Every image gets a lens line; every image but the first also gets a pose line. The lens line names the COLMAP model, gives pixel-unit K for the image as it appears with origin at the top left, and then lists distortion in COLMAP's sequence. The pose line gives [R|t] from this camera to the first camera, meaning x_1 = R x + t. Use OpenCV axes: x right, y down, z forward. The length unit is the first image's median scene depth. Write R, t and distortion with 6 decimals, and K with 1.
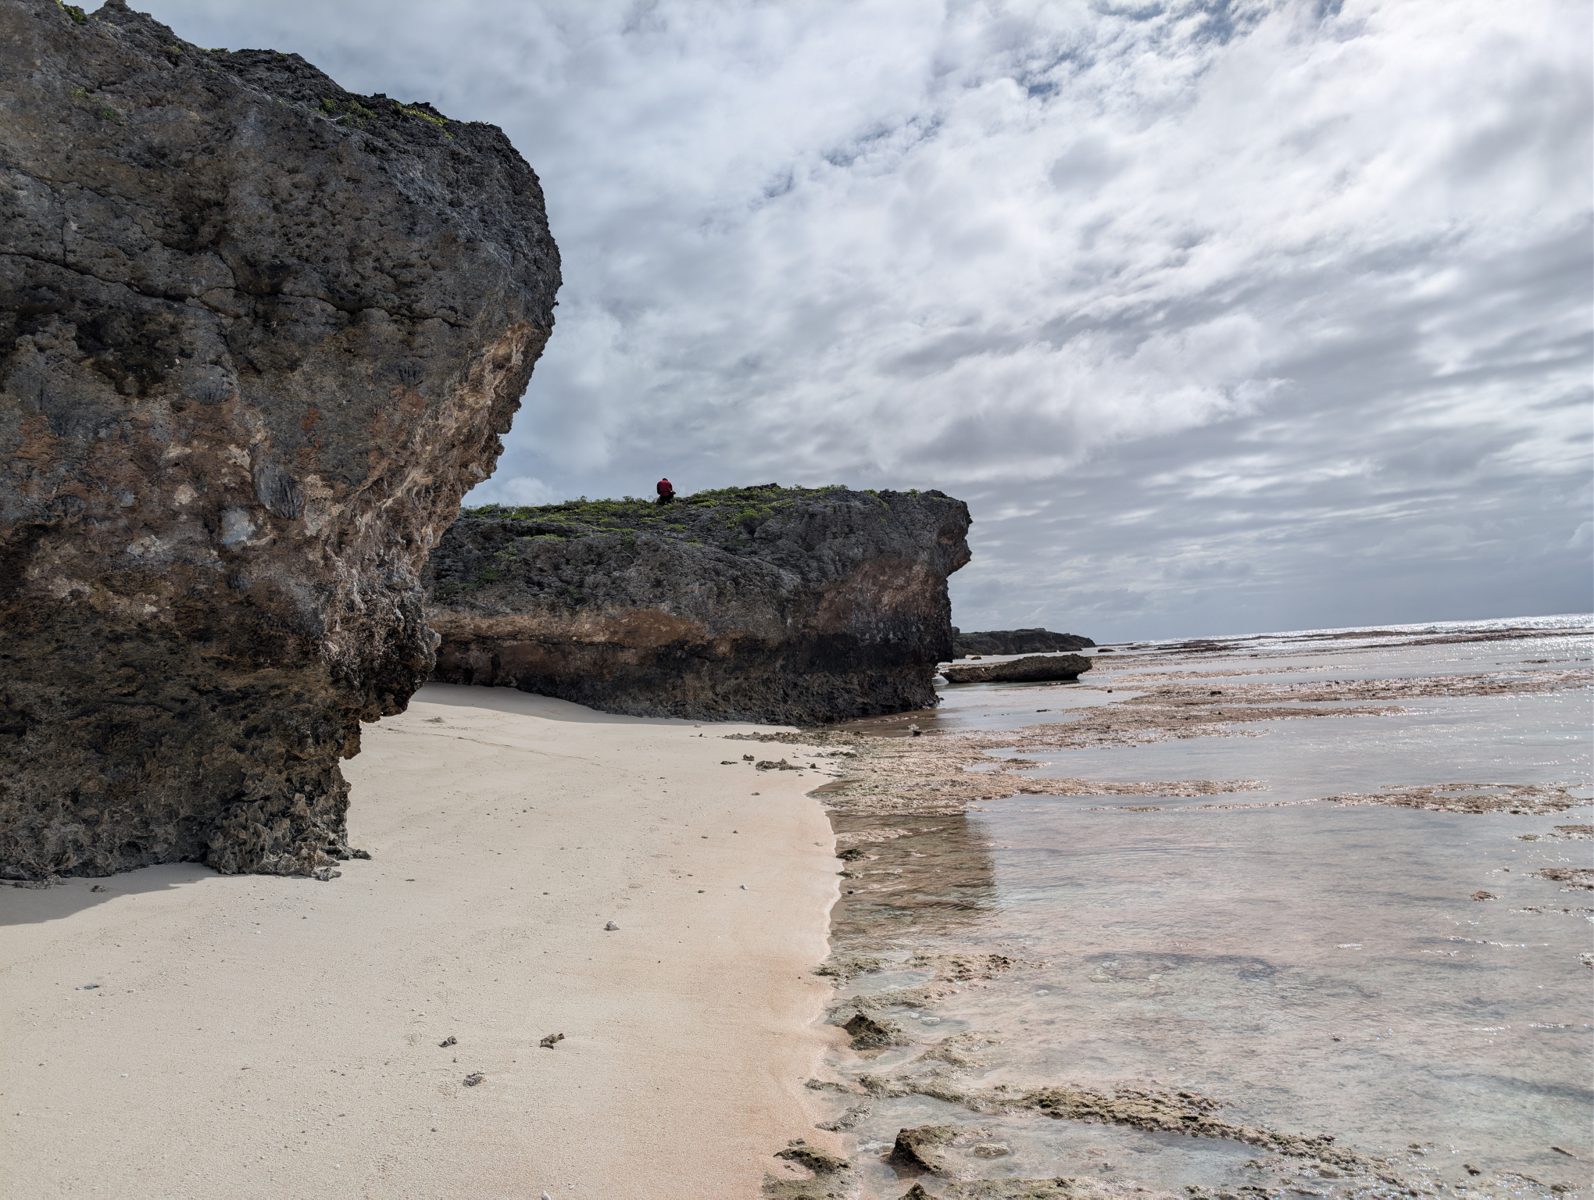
lens RADIAL K [[1157.6, 0, 797.0], [0, 1157.6, 600.0], [0, 0, 1]] dist [0.042136, -0.004682]
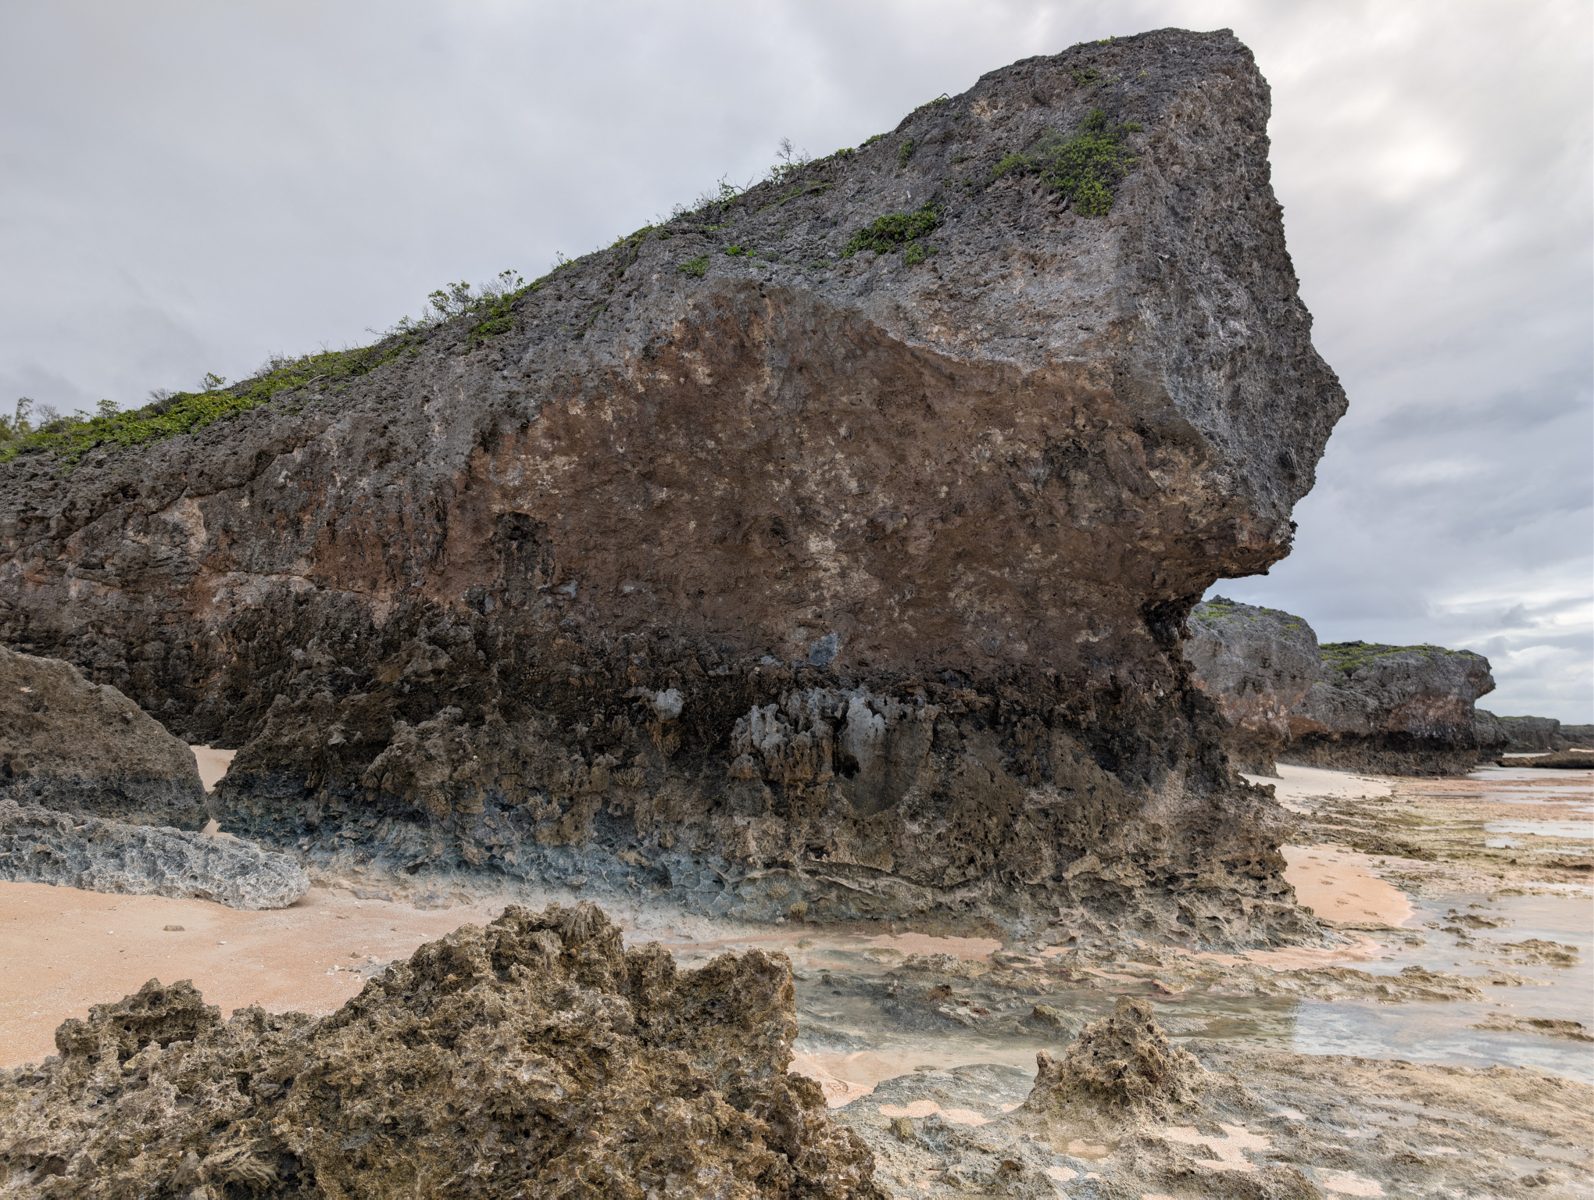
lens RADIAL K [[1157.6, 0, 797.0], [0, 1157.6, 600.0], [0, 0, 1]] dist [0.042136, -0.004682]
pose [[0.899393, 0.003925, -0.437124, -0.017259], [-0.028495, 0.998359, -0.049665, -0.065293], [0.436212, 0.057124, 0.898029, -1.229479]]
